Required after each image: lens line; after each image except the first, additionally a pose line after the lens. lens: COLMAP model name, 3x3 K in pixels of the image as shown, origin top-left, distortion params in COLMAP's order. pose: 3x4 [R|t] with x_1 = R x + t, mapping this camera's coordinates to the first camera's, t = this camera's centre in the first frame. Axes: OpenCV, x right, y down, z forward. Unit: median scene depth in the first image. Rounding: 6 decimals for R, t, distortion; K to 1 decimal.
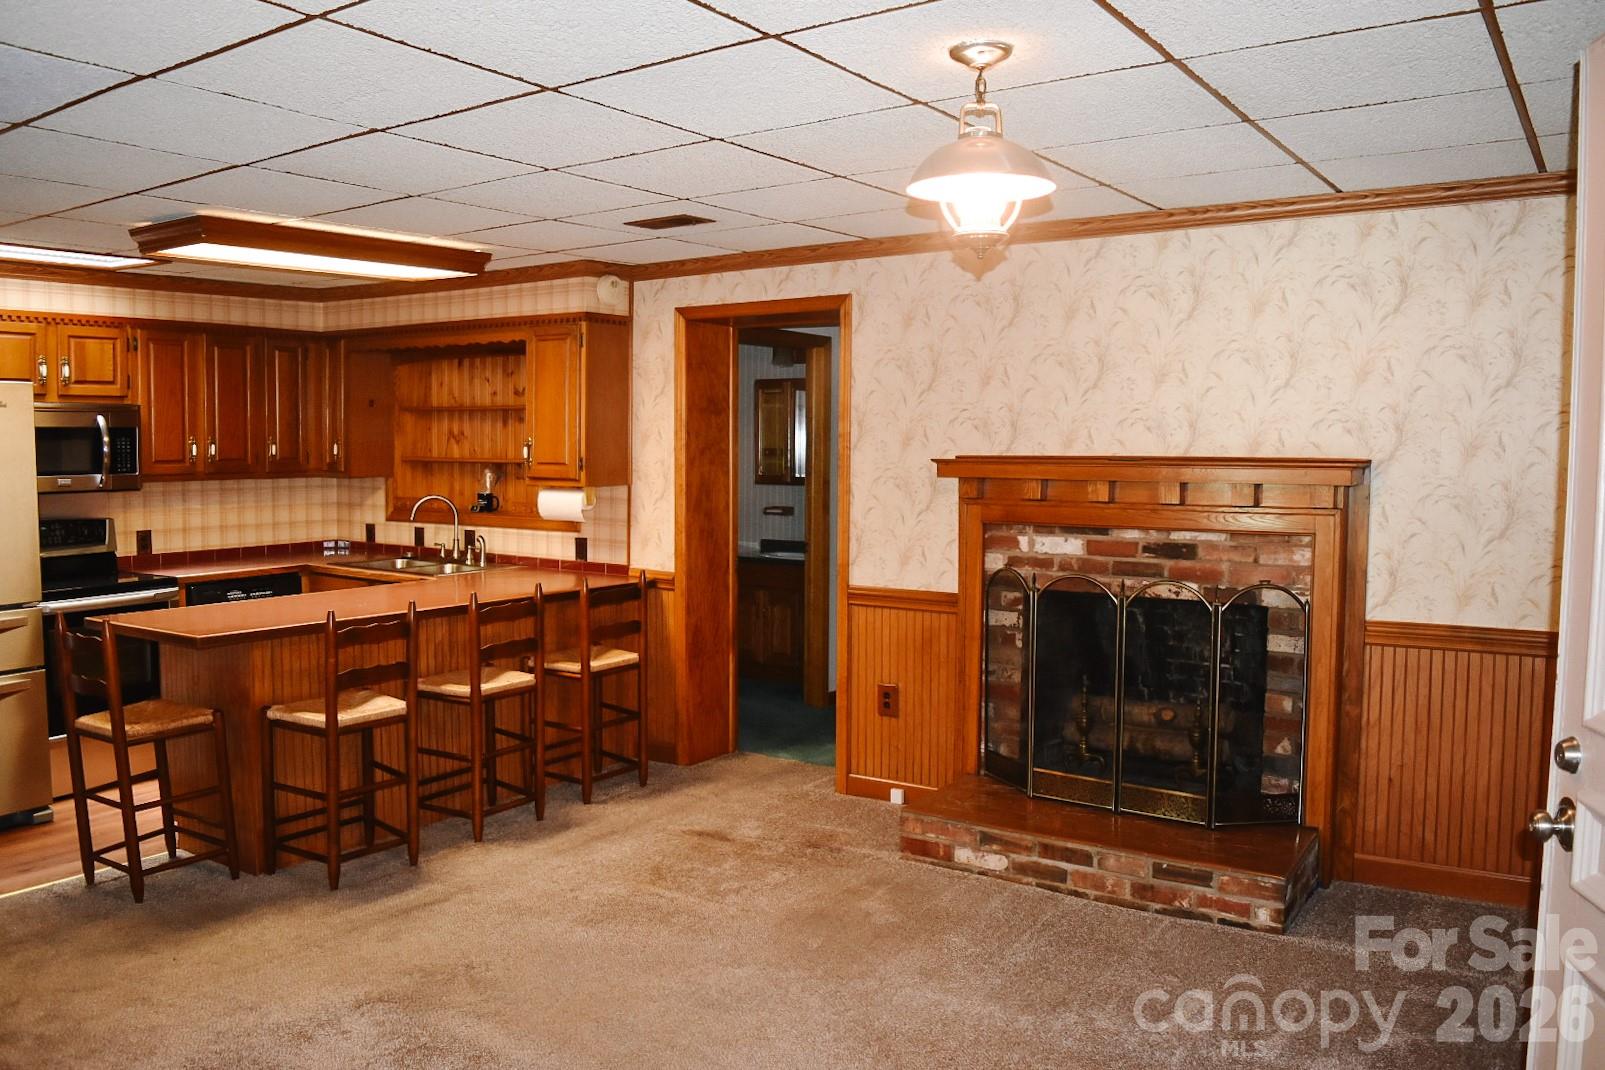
lens RADIAL K [[1263.4, 0, 832.3], [0, 1263.4, 517.4], [0, 0, 1]] dist [-0.087519, 0.013665]
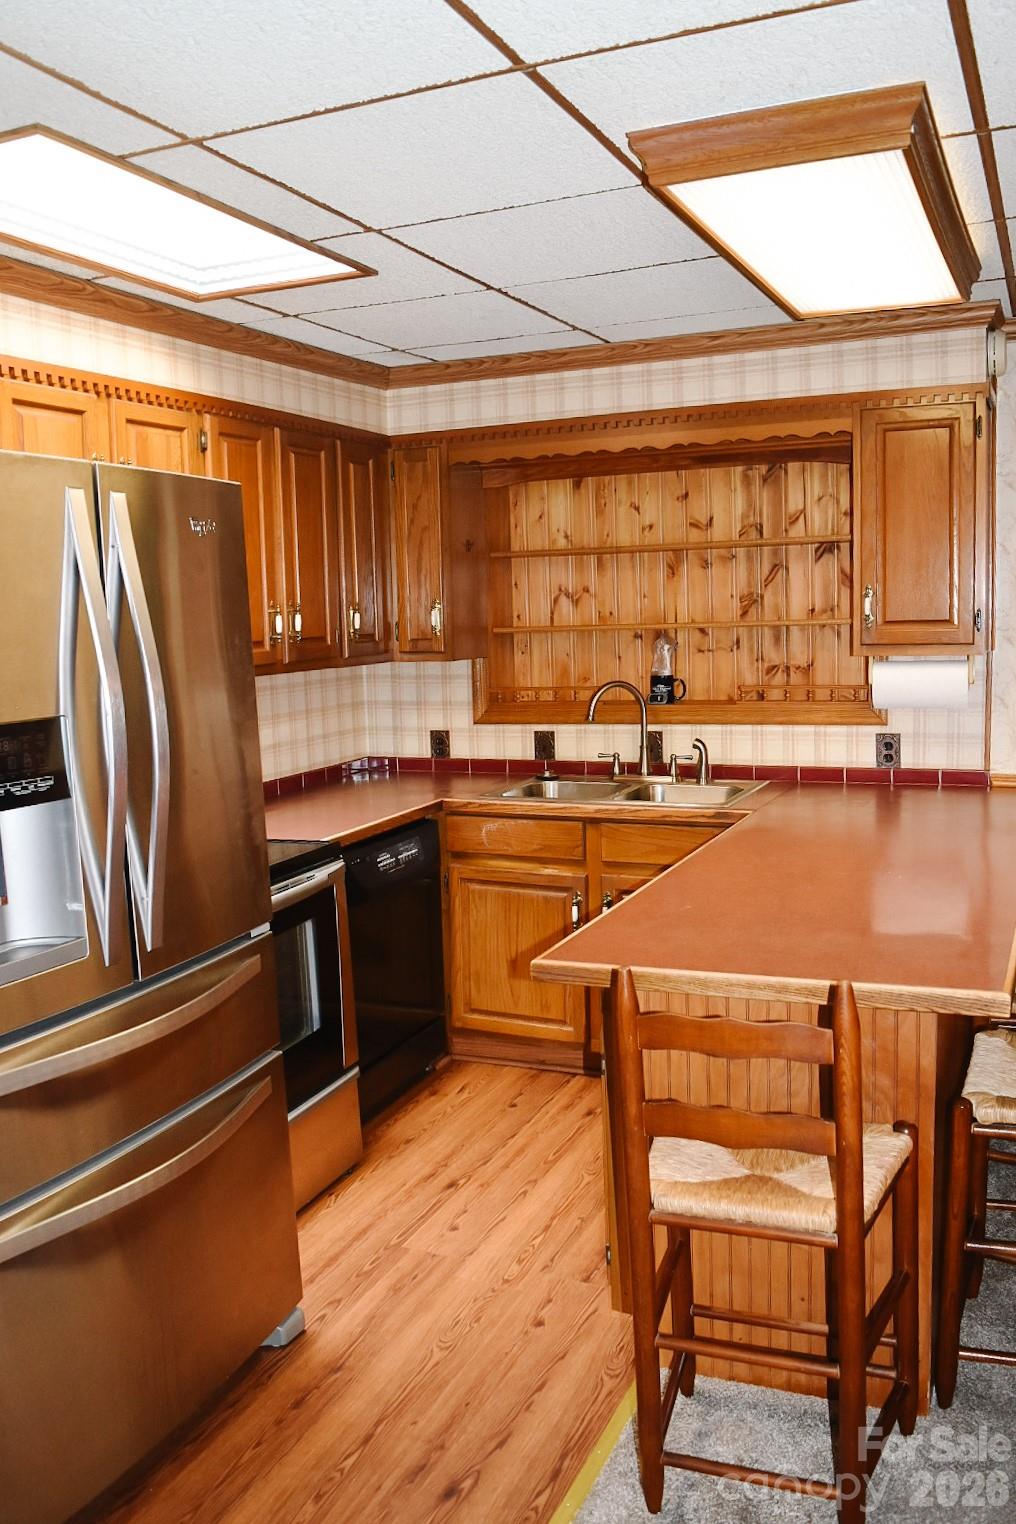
lens RADIAL K [[1293.2, 0, 508.0], [0, 1293.2, 762.0], [0, 0, 1]] dist [0.039757, 0.005619]
pose [[0.975052, -0.063860, 0.212593, -0.501742], [0.051154, 0.996590, 0.064746, -0.021646], [-0.216003, -0.052255, 0.974993, 0.330737]]
